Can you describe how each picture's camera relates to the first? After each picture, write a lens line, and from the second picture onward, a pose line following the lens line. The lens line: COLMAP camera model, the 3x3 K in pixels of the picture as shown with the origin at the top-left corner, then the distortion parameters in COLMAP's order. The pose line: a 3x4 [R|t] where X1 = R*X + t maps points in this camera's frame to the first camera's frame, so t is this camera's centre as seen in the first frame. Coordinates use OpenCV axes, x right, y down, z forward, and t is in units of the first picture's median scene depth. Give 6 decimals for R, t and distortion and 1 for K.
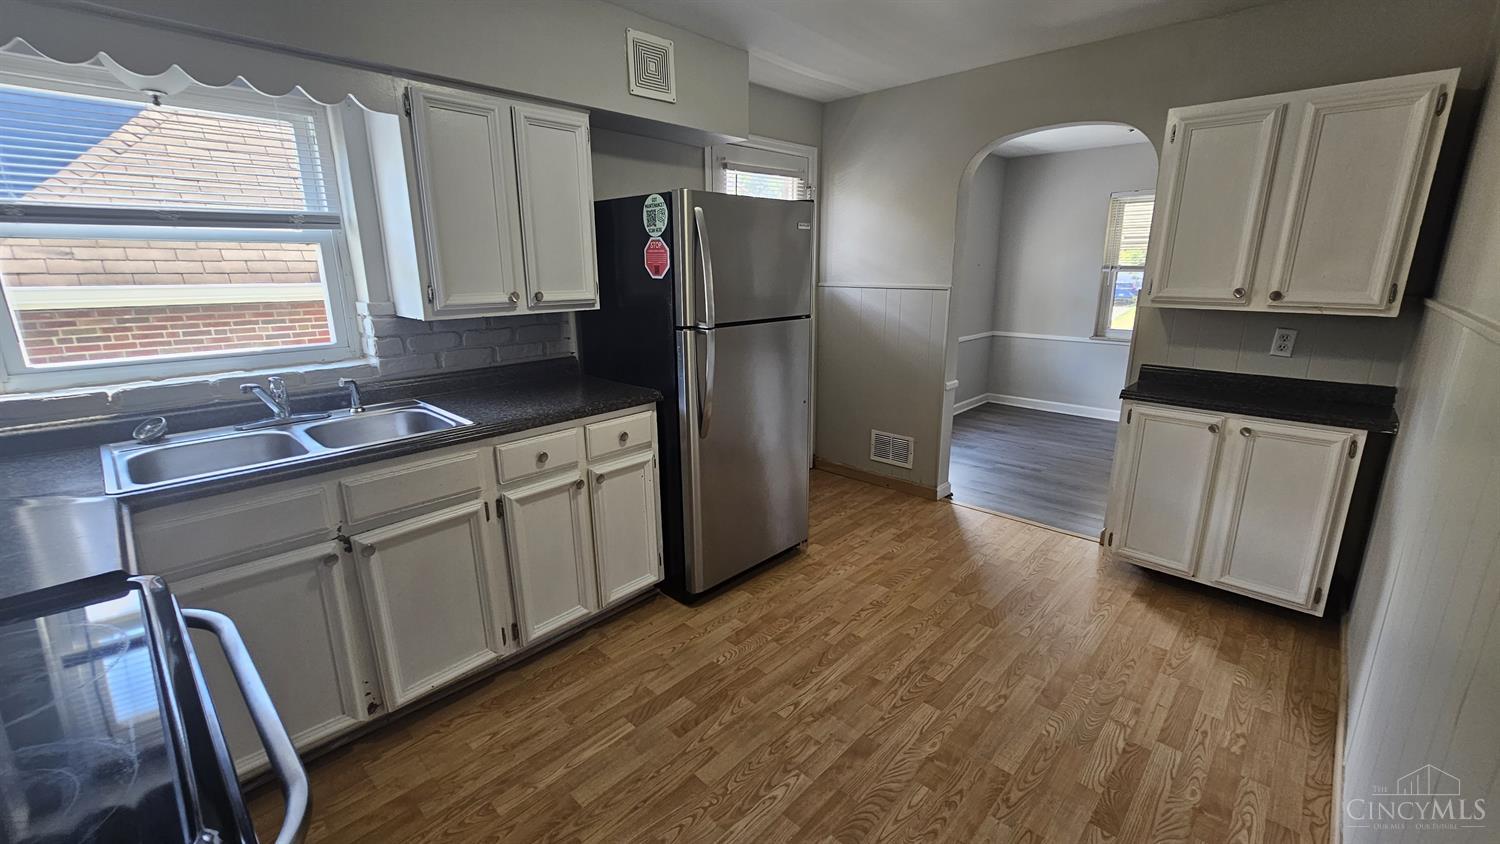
lens RADIAL K [[609.0, 0, 756.5], [0, 609.0, 417.2], [0, 0, 1]] dist [-0.001250, 0.000056]
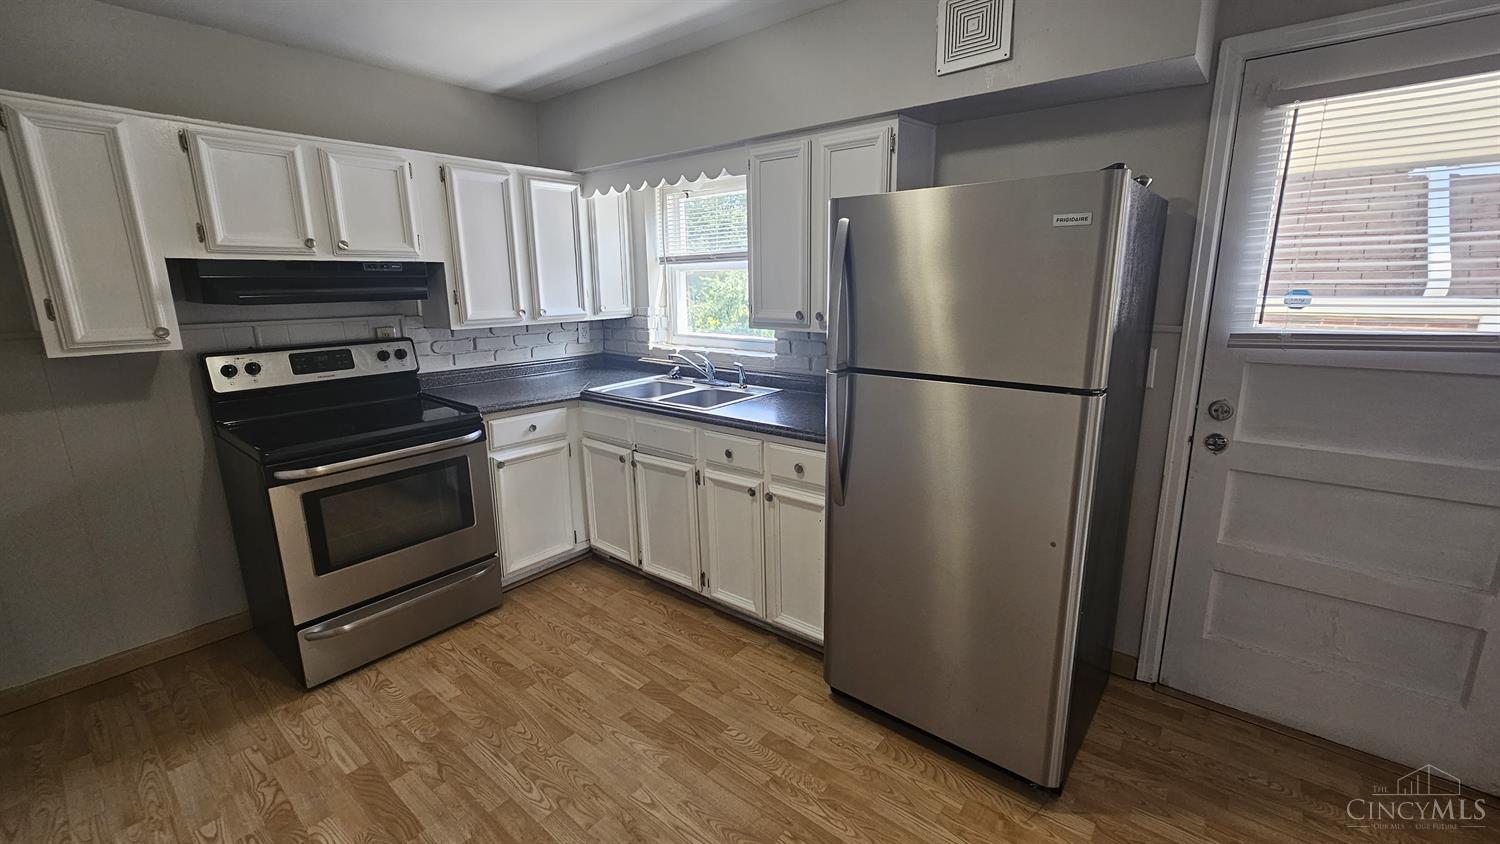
lens RADIAL K [[609.0, 0, 757.6], [0, 609.0, 417.3], [0, 0, 1]] dist [-0.001250, 0.000056]
pose [[0.080162, 0.225616, -0.970913, 0.754075], [-0.233548, 0.951185, 0.201749, -0.243872], [0.969035, 0.210582, 0.128941, 0.882129]]
